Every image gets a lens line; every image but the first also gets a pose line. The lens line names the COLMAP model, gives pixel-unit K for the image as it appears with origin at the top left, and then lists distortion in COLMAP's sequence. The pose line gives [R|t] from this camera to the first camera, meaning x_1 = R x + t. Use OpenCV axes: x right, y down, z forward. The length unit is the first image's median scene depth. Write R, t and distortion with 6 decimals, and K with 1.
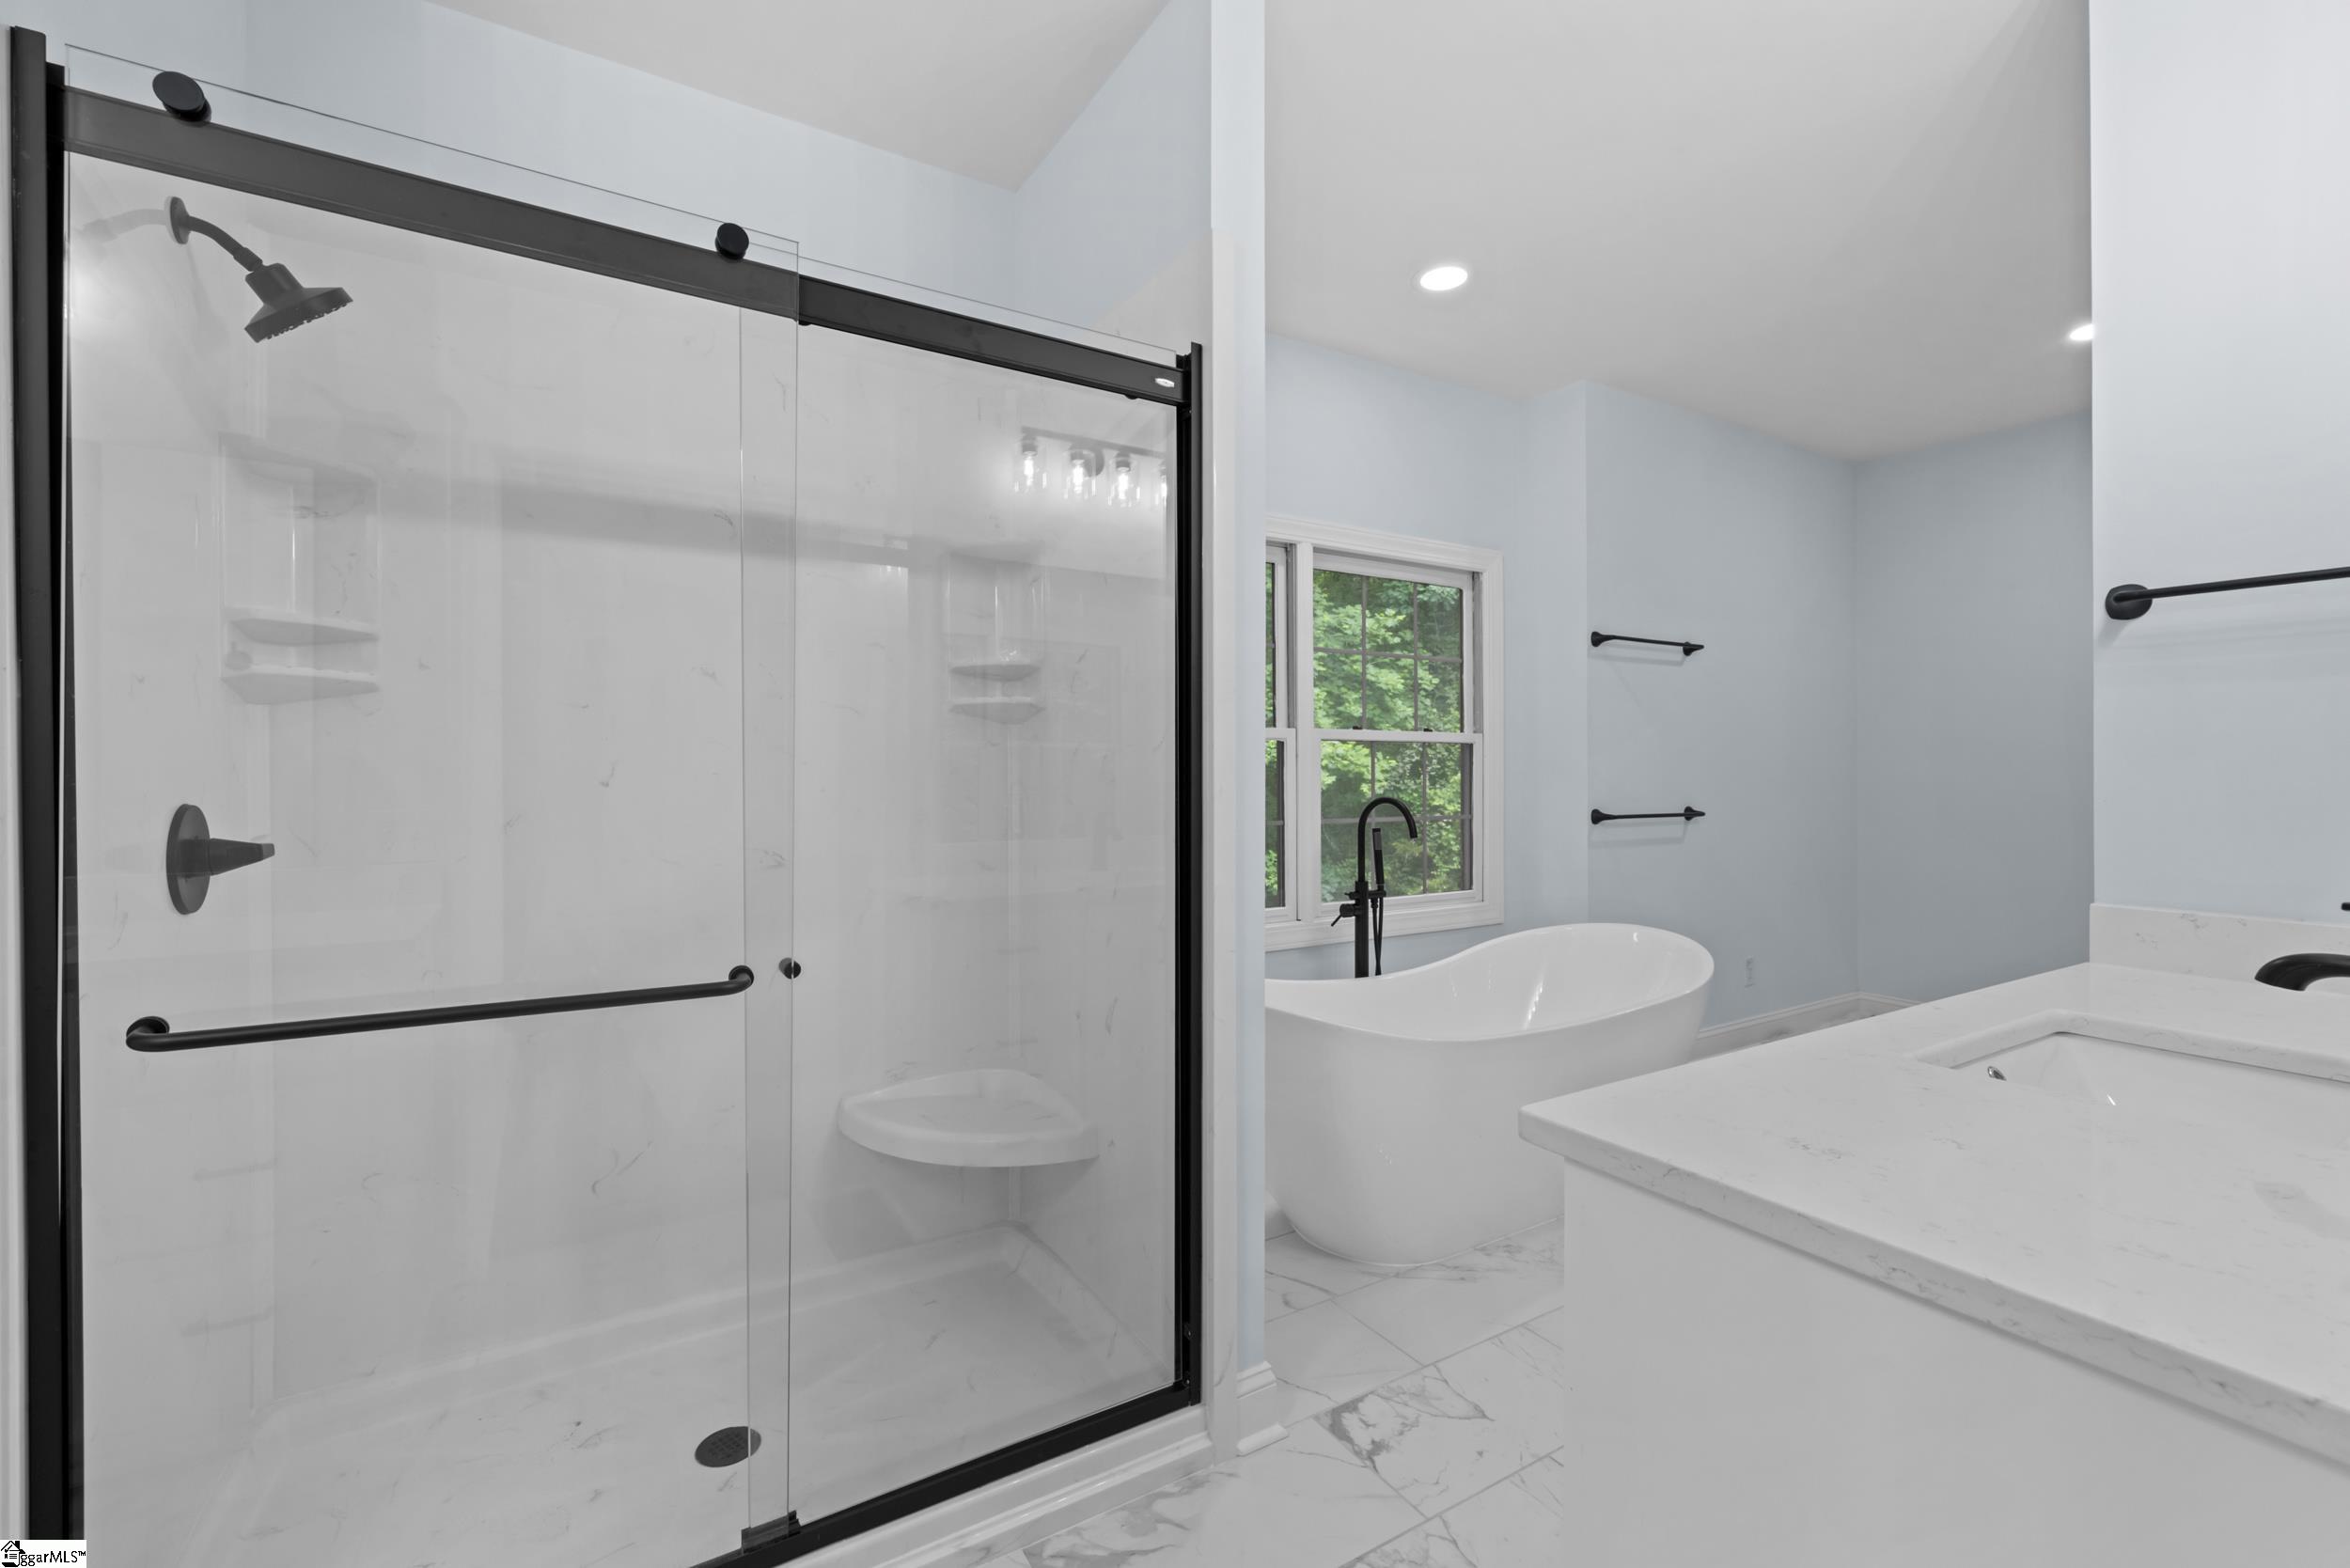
lens RADIAL K [[991.8, 0, 1175.0], [0, 991.8, 784.0], [0, 0, 1]] dist [-0.000413, -0.000105]
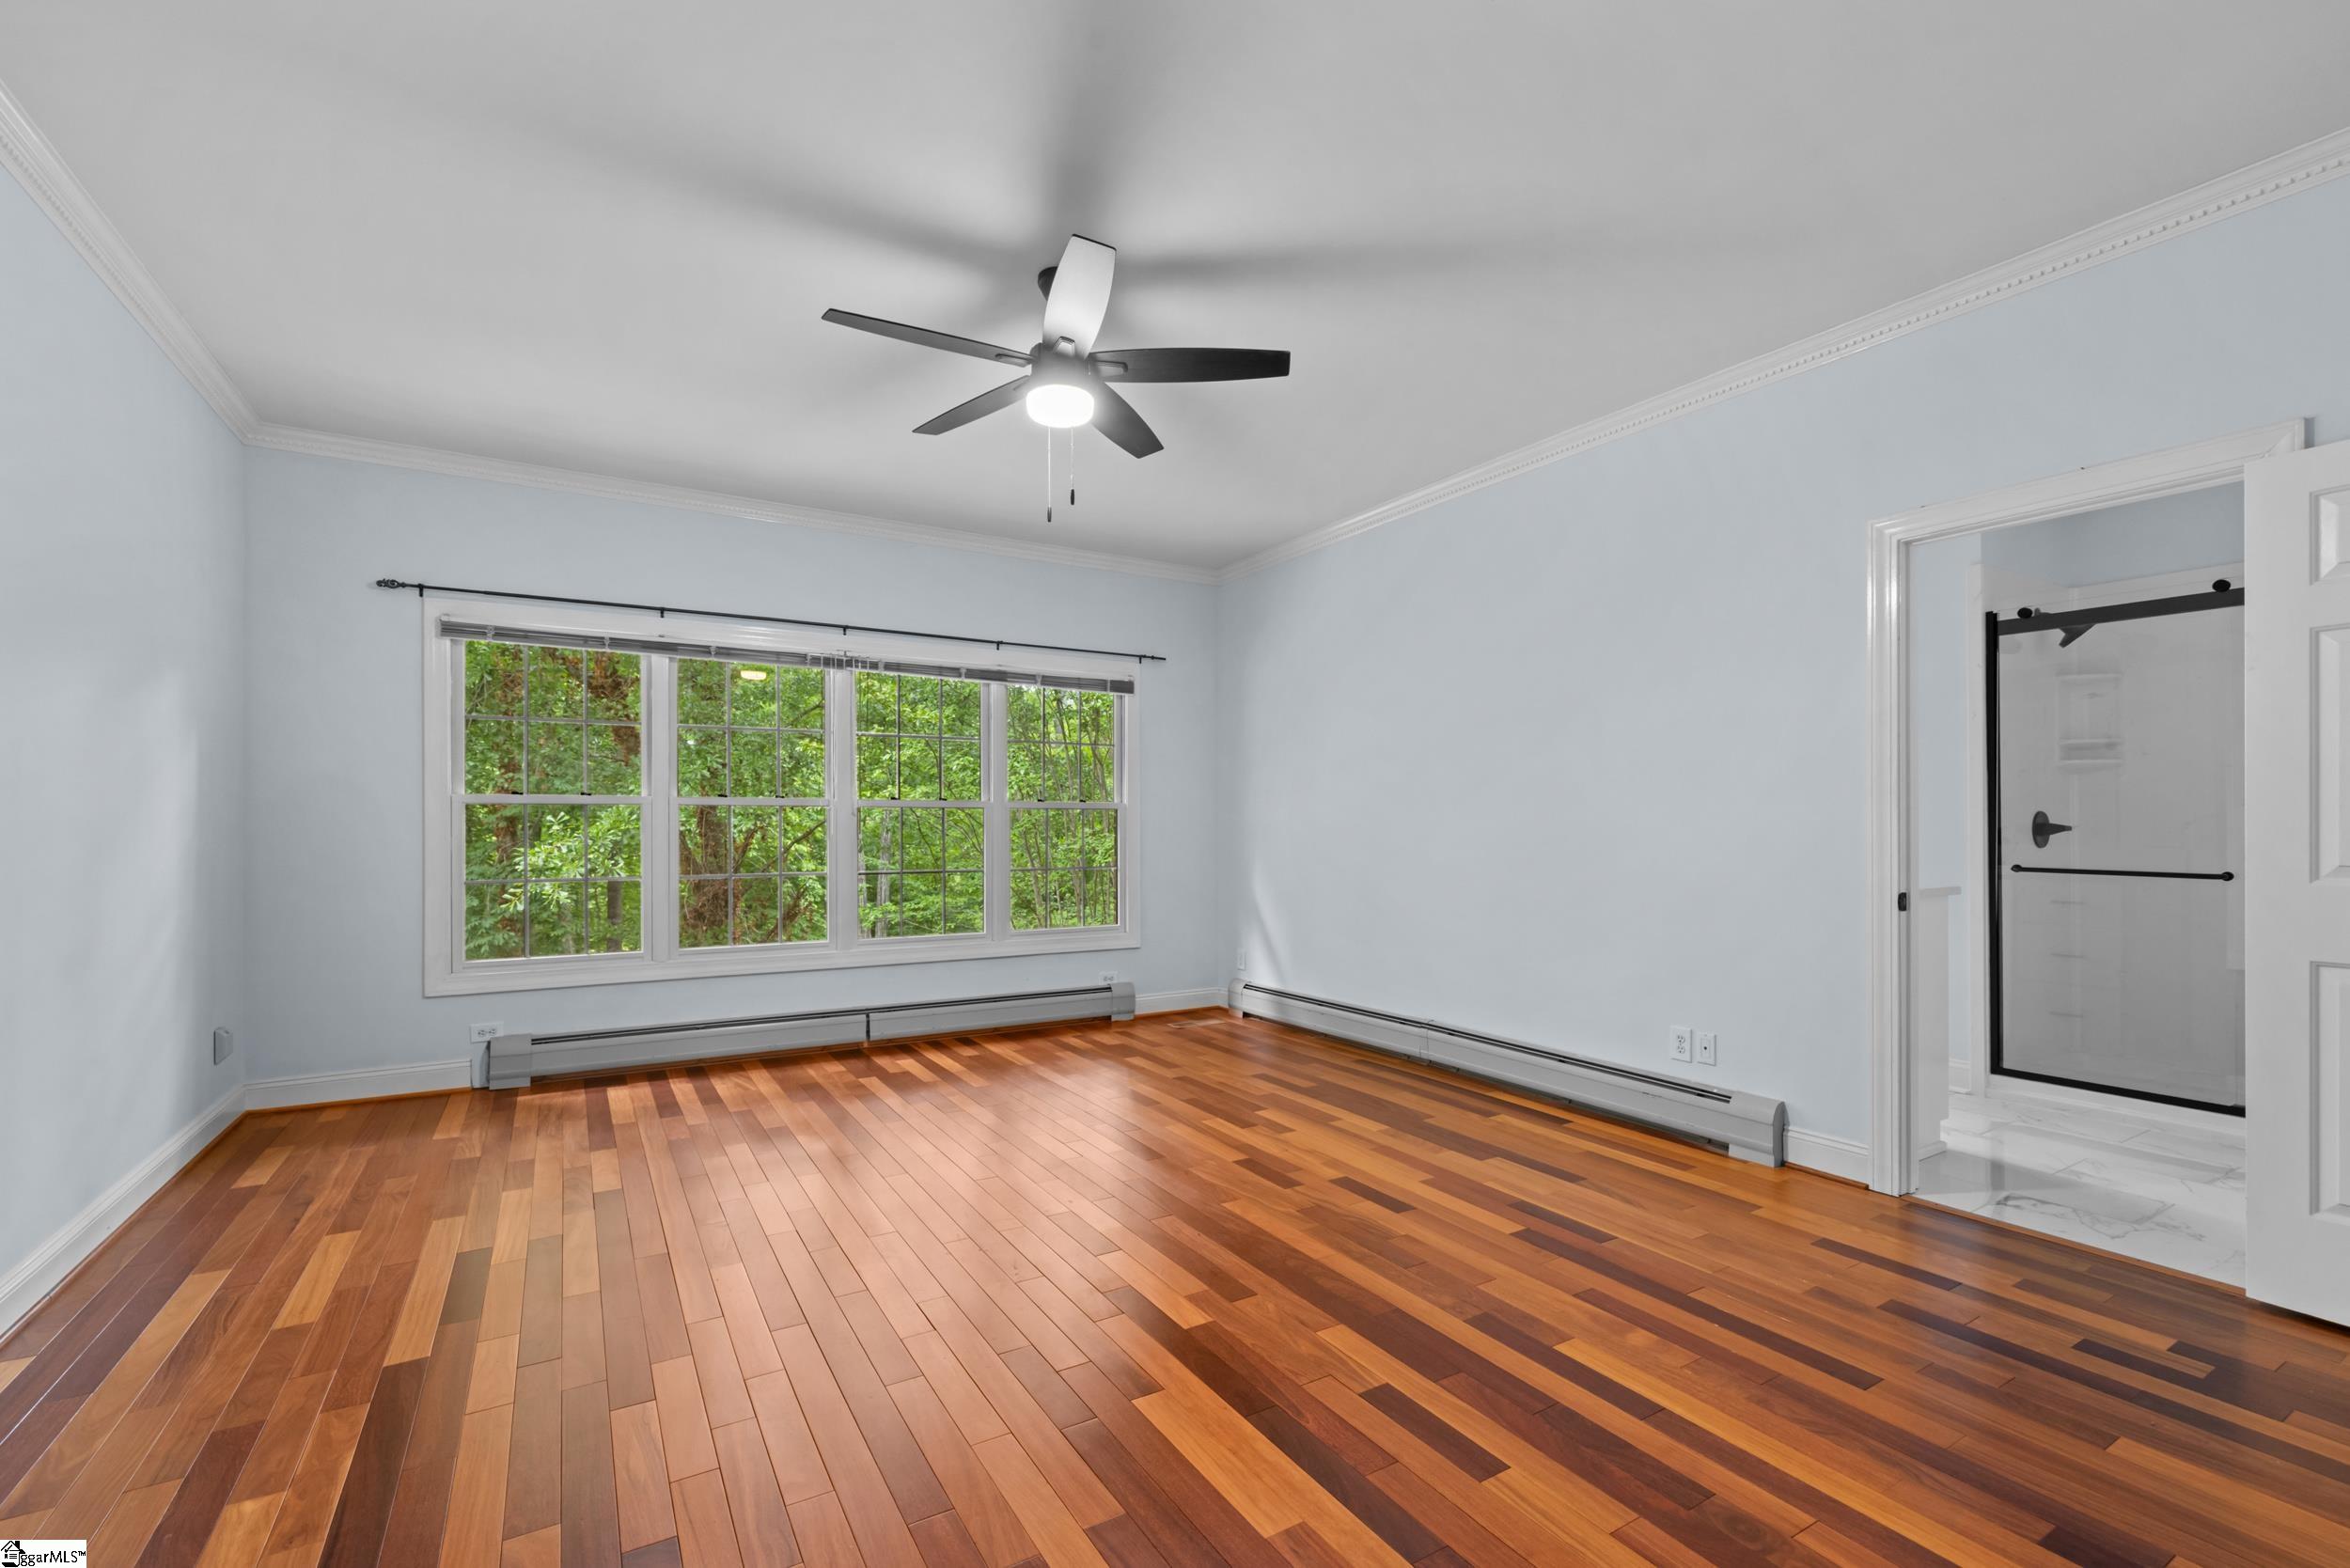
lens RADIAL K [[1013.0, 0, 1173.6], [0, 1013.0, 814.7], [0, 0, 1]] dist [-0.000182, -0.000044]
pose [[-0.006515, -0.005587, -0.999963, 2.149712], [0.008414, 0.999949, -0.005642, 0.027031], [0.999943, -0.008451, -0.006468, -1.656515]]
